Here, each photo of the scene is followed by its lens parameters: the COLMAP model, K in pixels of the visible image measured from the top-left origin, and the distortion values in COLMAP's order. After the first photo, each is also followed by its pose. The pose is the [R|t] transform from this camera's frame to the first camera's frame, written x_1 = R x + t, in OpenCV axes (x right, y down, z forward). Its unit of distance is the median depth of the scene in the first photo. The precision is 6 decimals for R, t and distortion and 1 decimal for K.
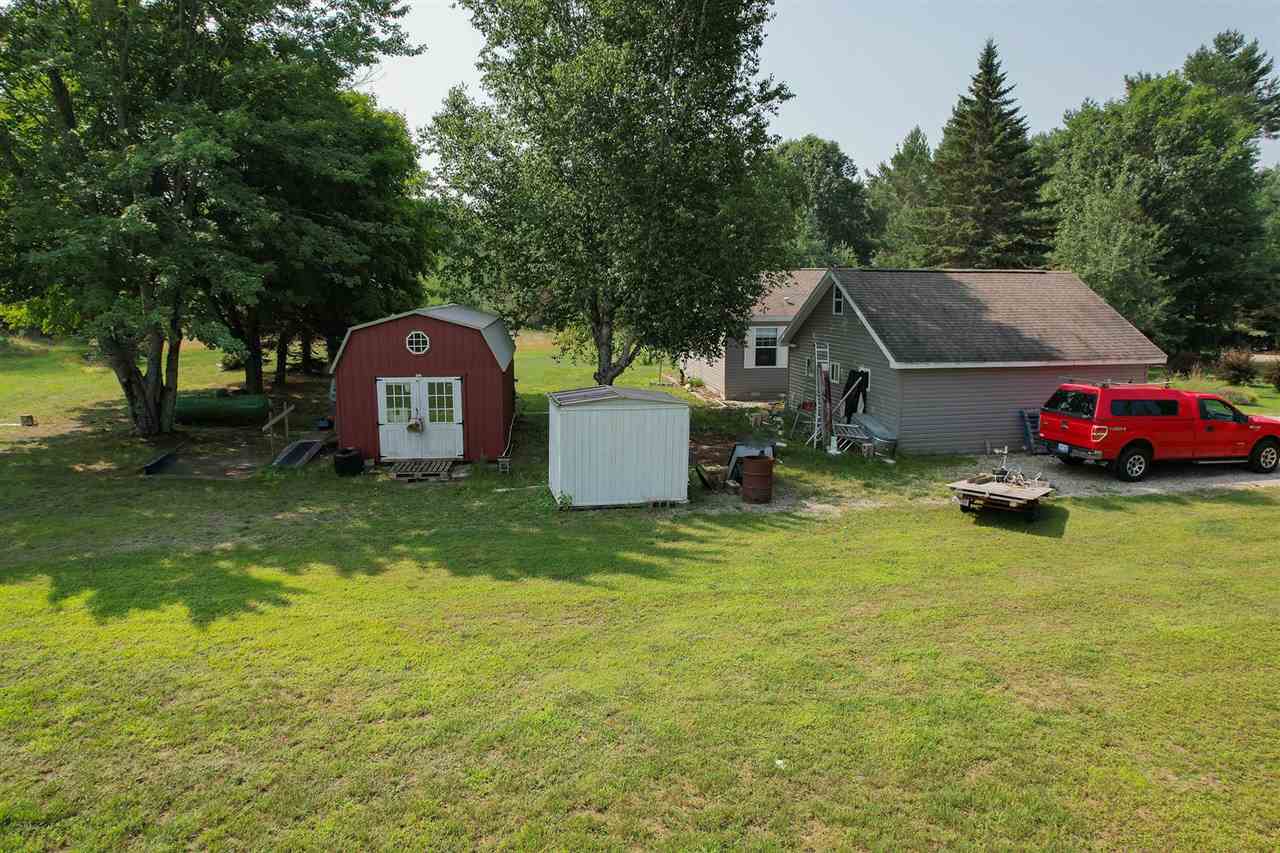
lens RADIAL K [[816.6, 0, 640.0], [0, 816.6, 426.5], [0, 0, 1]] dist [0.002148, 0.000847]
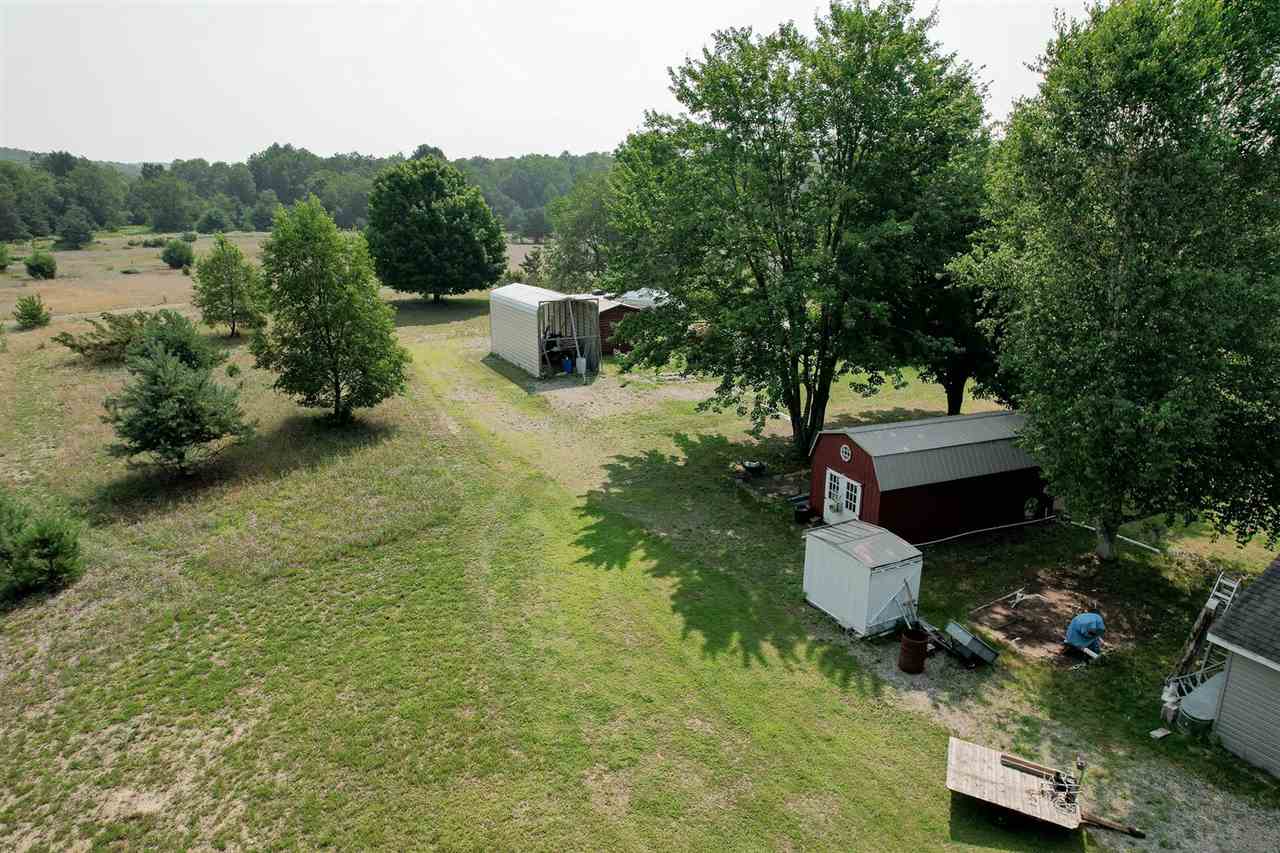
lens RADIAL K [[816.6, 0, 640.0], [0, 816.6, 426.5], [0, 0, 1]] dist [0.002148, 0.000847]
pose [[0.310954, 0.259854, -0.914212, 0.909552], [-0.179020, 0.960694, 0.212175, -0.384287], [0.933413, 0.097685, 0.345251, 0.160908]]
